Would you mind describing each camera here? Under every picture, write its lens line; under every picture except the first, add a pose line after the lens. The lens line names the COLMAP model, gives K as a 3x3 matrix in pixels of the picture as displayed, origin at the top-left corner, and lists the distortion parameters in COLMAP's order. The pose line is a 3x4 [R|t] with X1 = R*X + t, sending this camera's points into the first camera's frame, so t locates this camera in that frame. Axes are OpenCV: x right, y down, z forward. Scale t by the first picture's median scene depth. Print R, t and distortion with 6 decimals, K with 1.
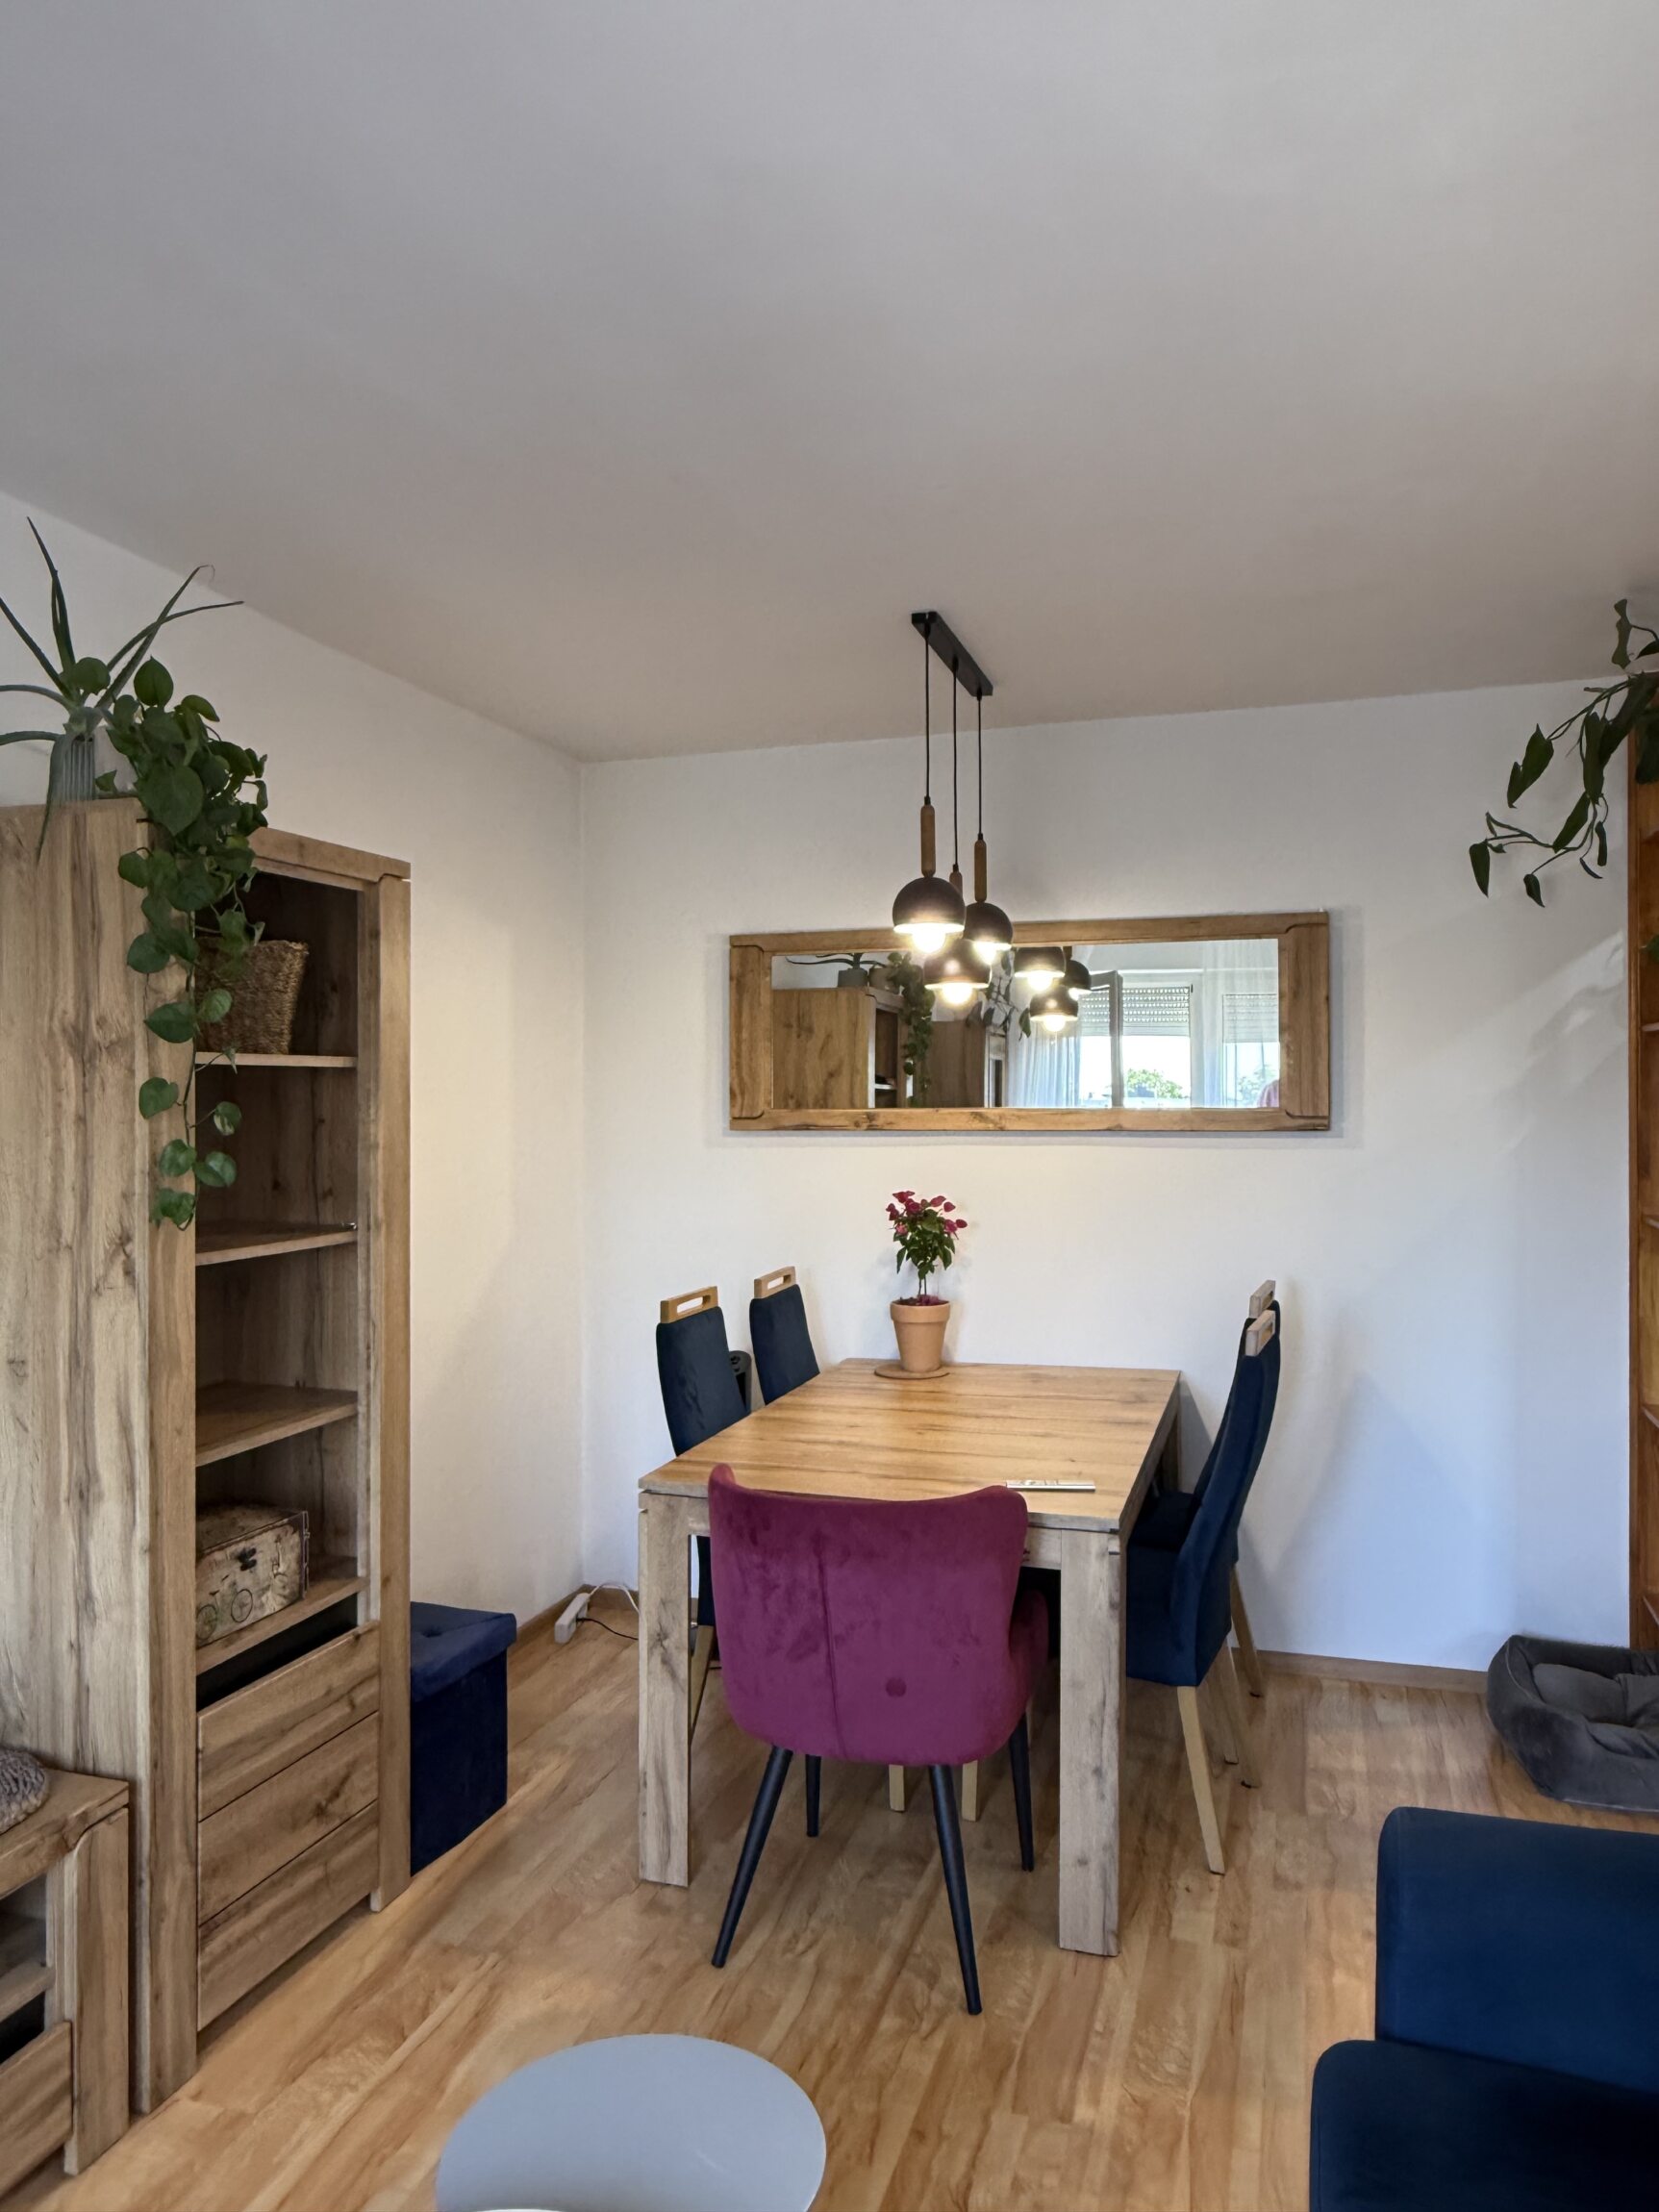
lens RADIAL K [[1542.8, 0, 829.2], [0, 1542.8, 1106.9], [0, 0, 1]] dist [0.008999, -0.003076]
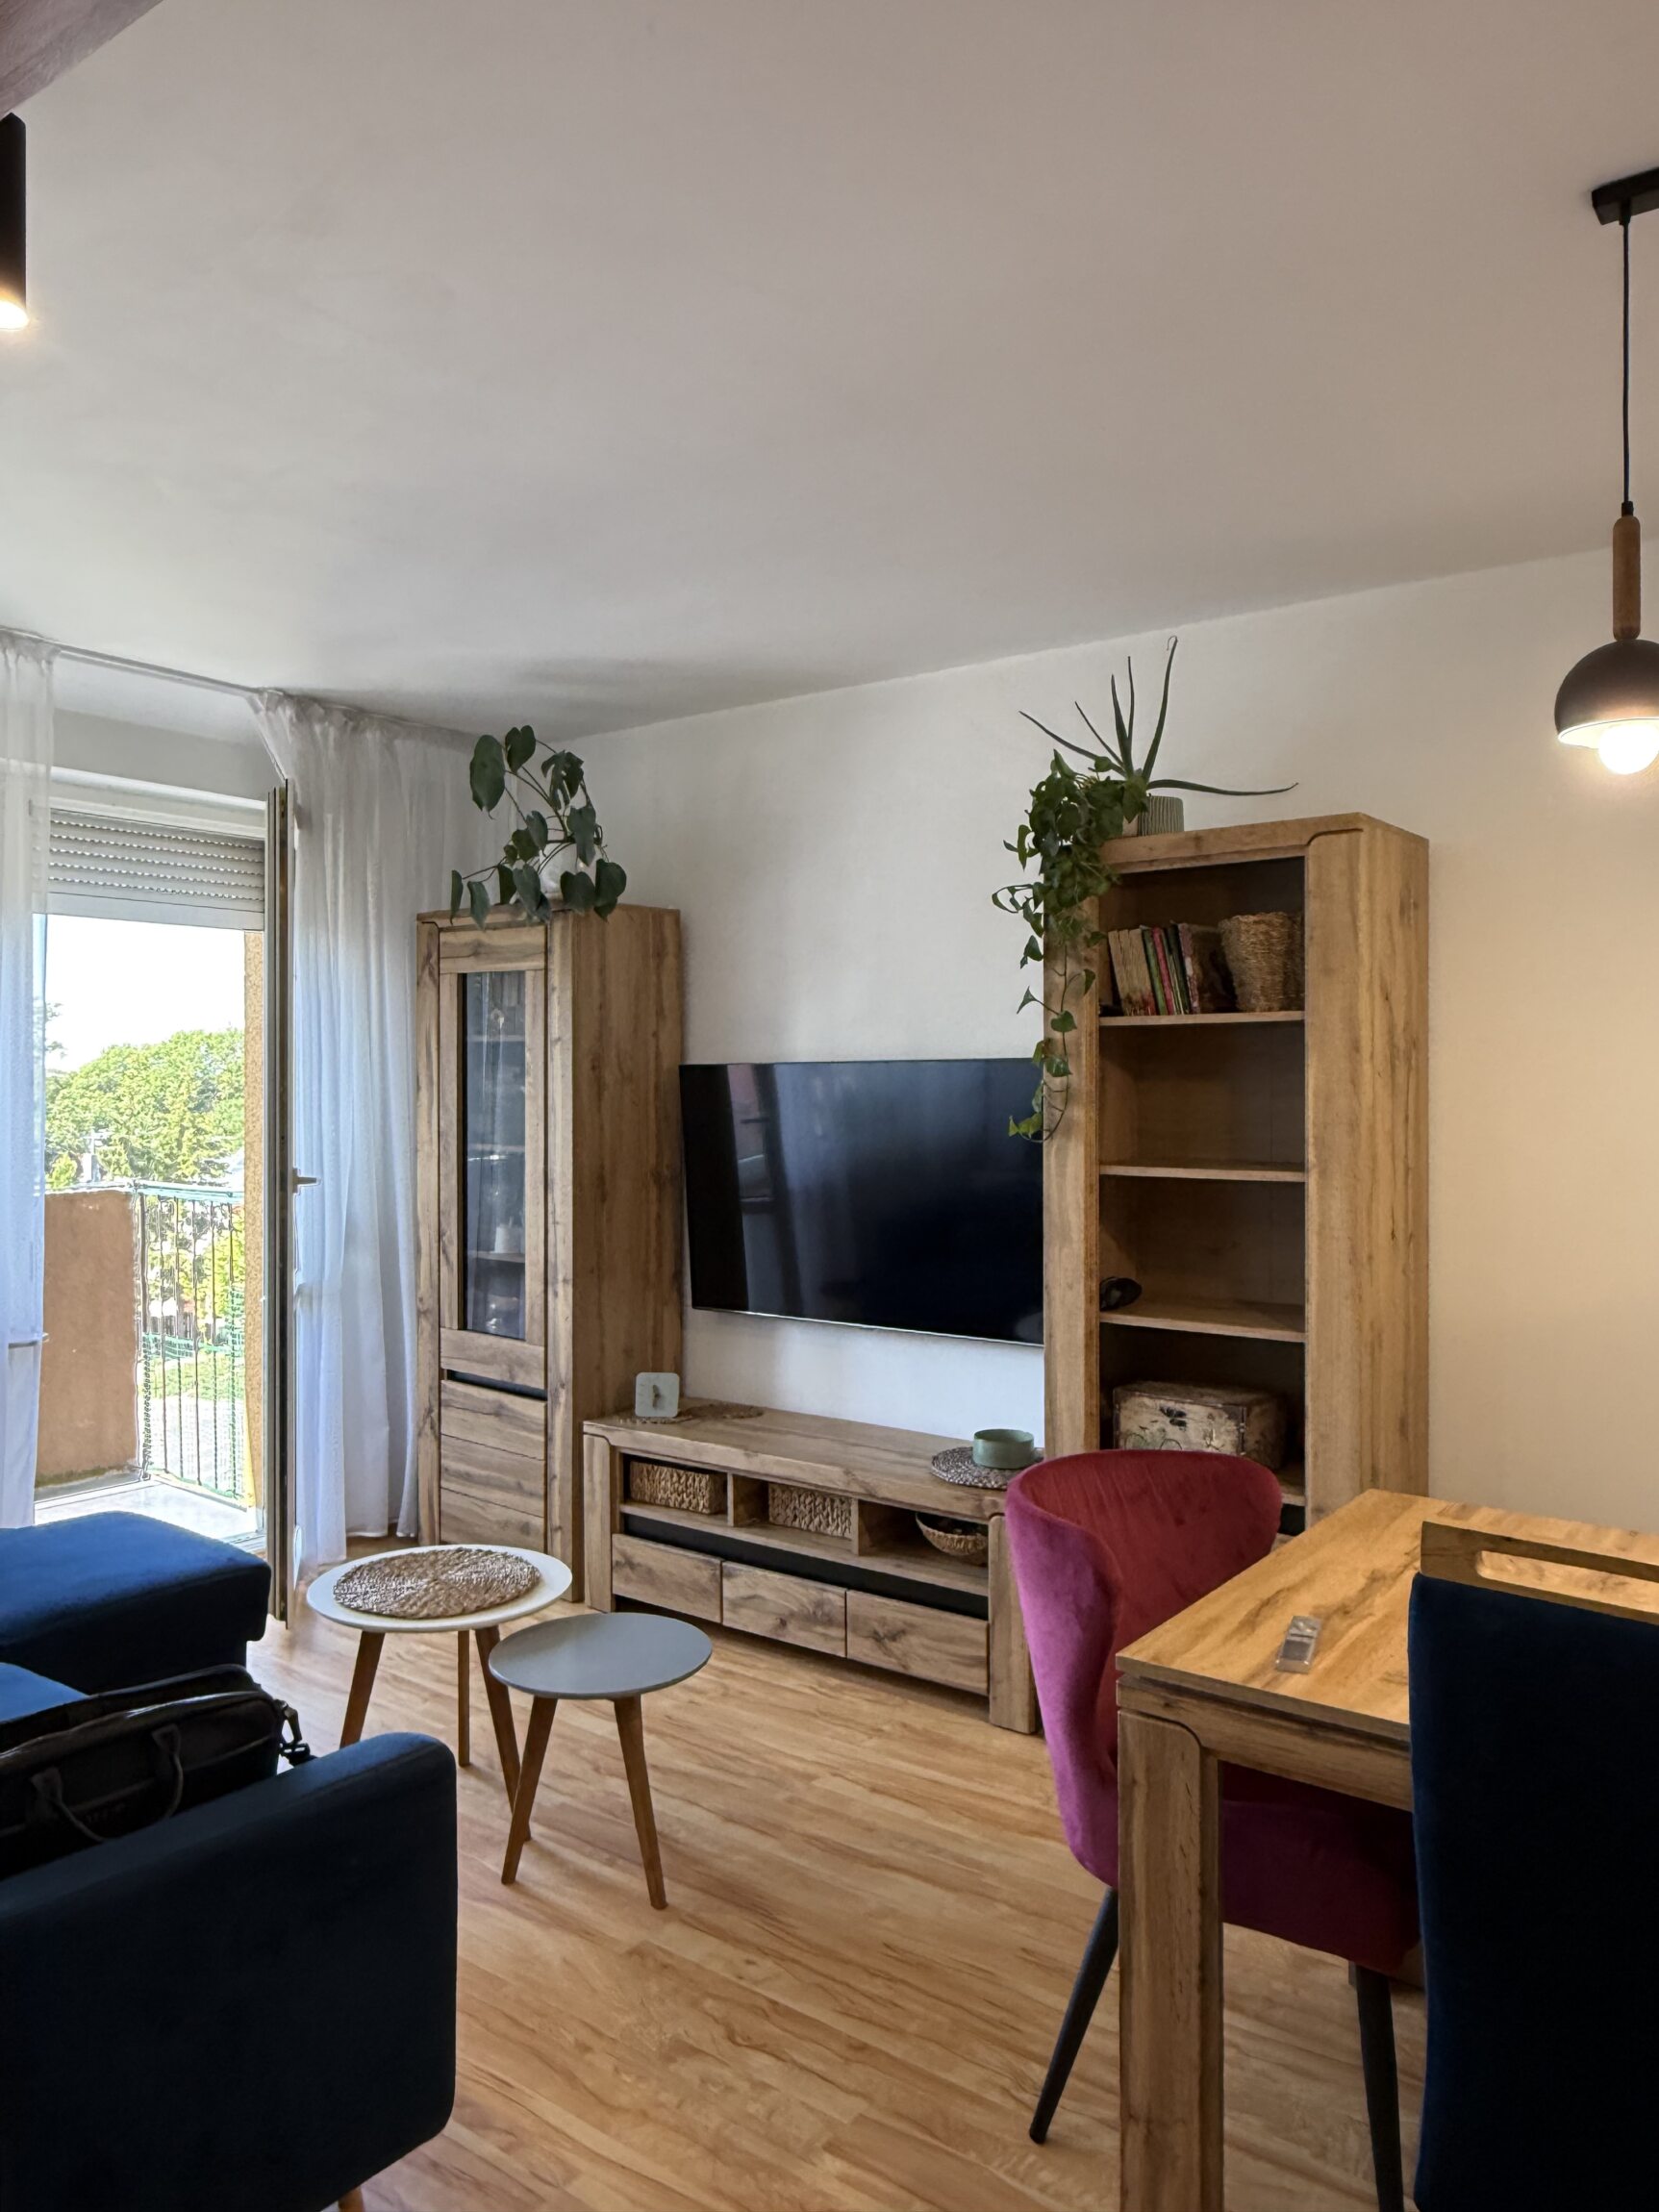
lens RADIAL K [[1542.8, 0, 838.3], [0, 1542.8, 1105.1], [0, 0, 1]] dist [0.008999, -0.003076]
pose [[-0.351524, 0.000836, -0.936178, 0.671164], [-0.008250, 0.999958, 0.003990, 0.026779], [0.936143, 0.009126, -0.351502, 0.885279]]
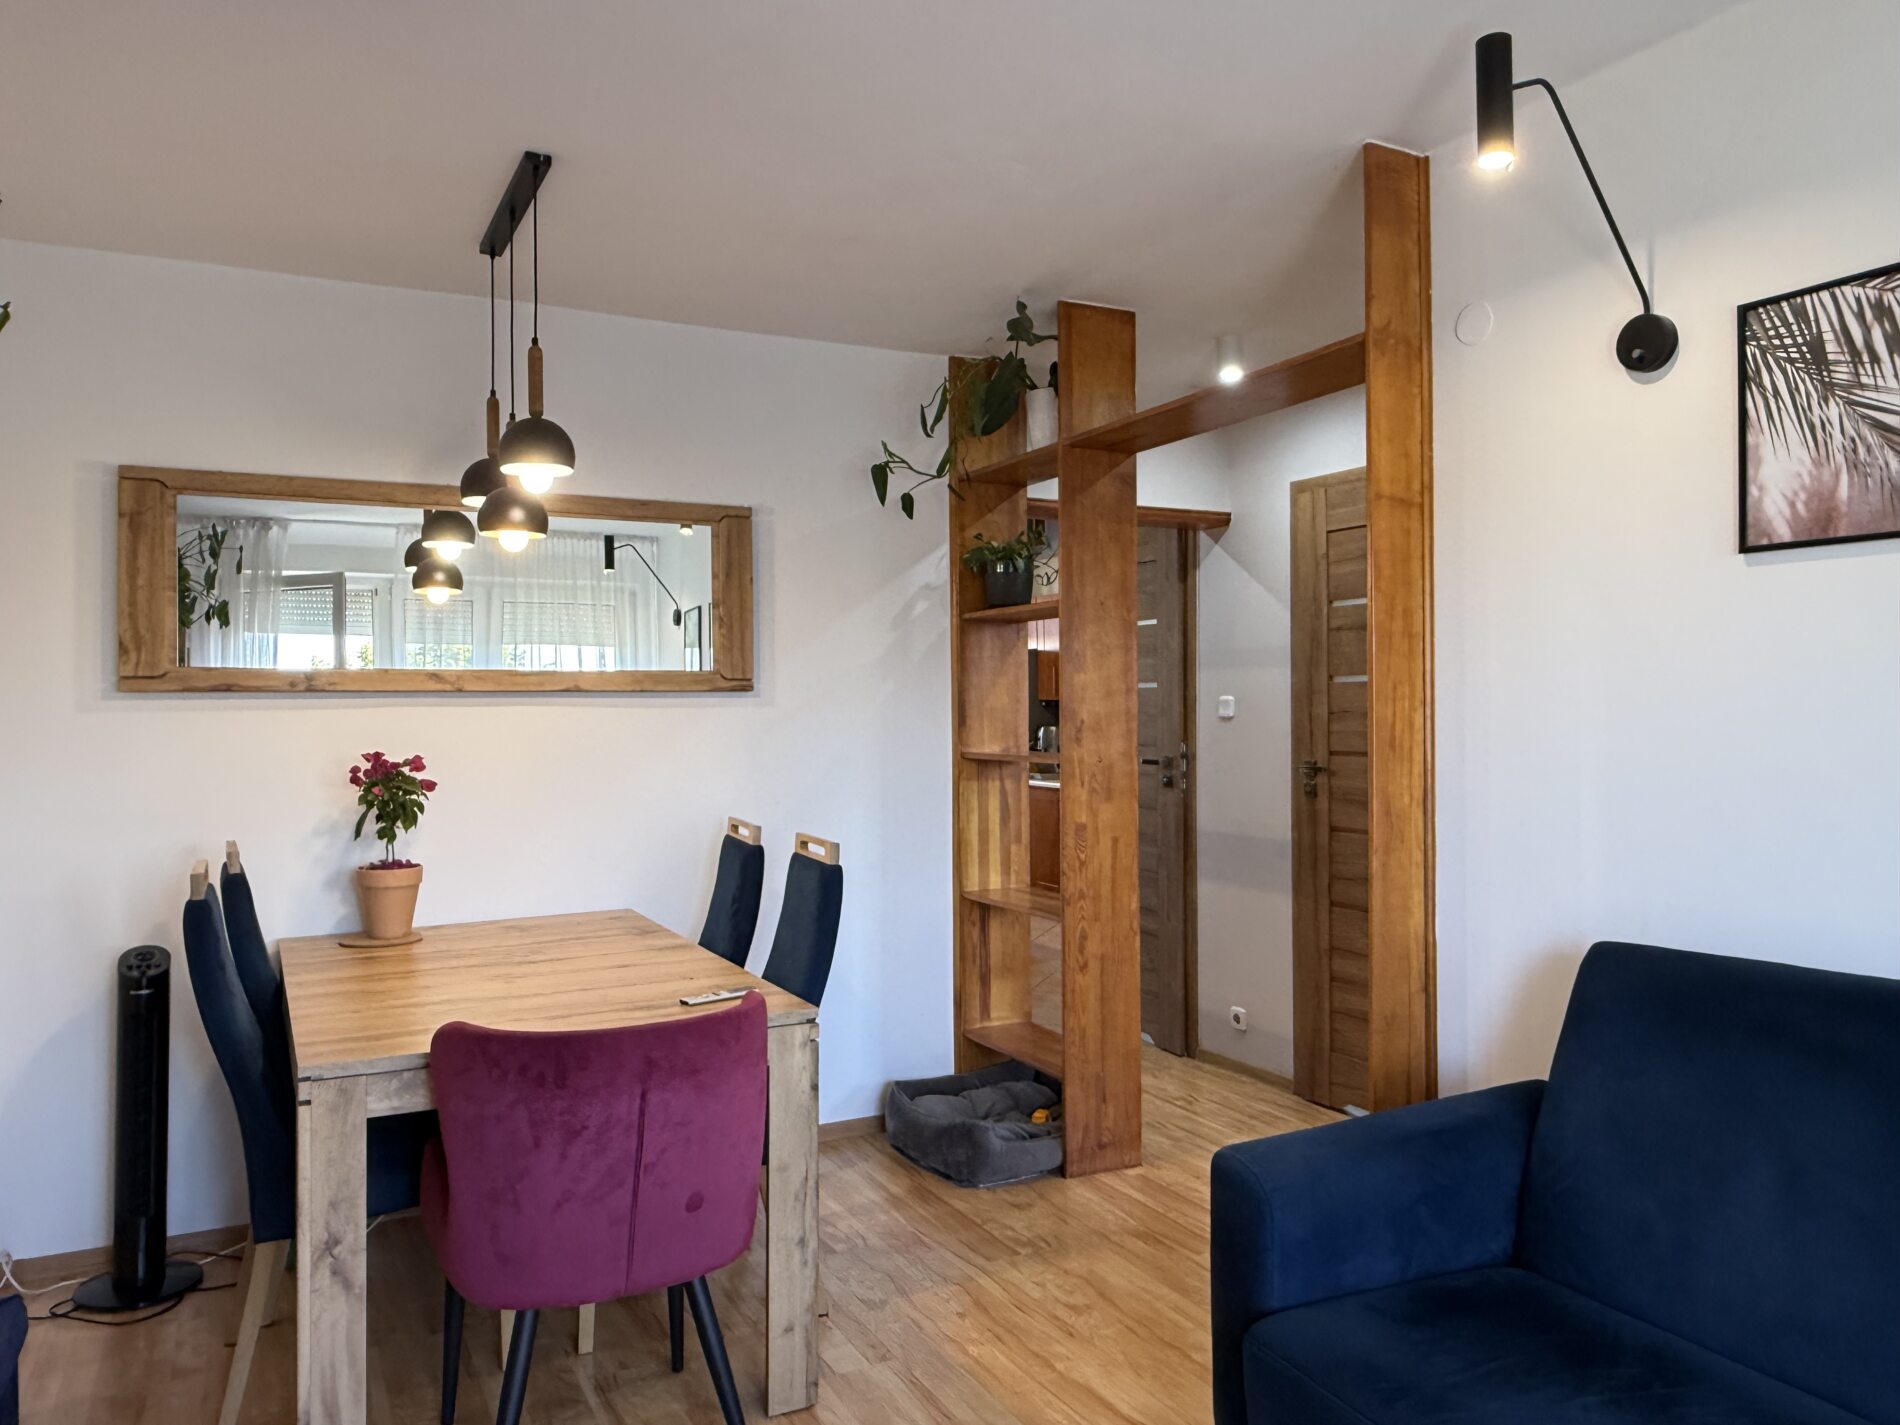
lens RADIAL K [[1325.2, 0, 945.6], [0, 1325.2, 706.7], [0, 0, 1]] dist [0.008999, -0.003076]
pose [[0.709760, 0.003055, 0.704437, -0.314116], [0.008902, 0.999872, -0.013306, 0.045719], [-0.704387, 0.015715, 0.709642, 0.185199]]
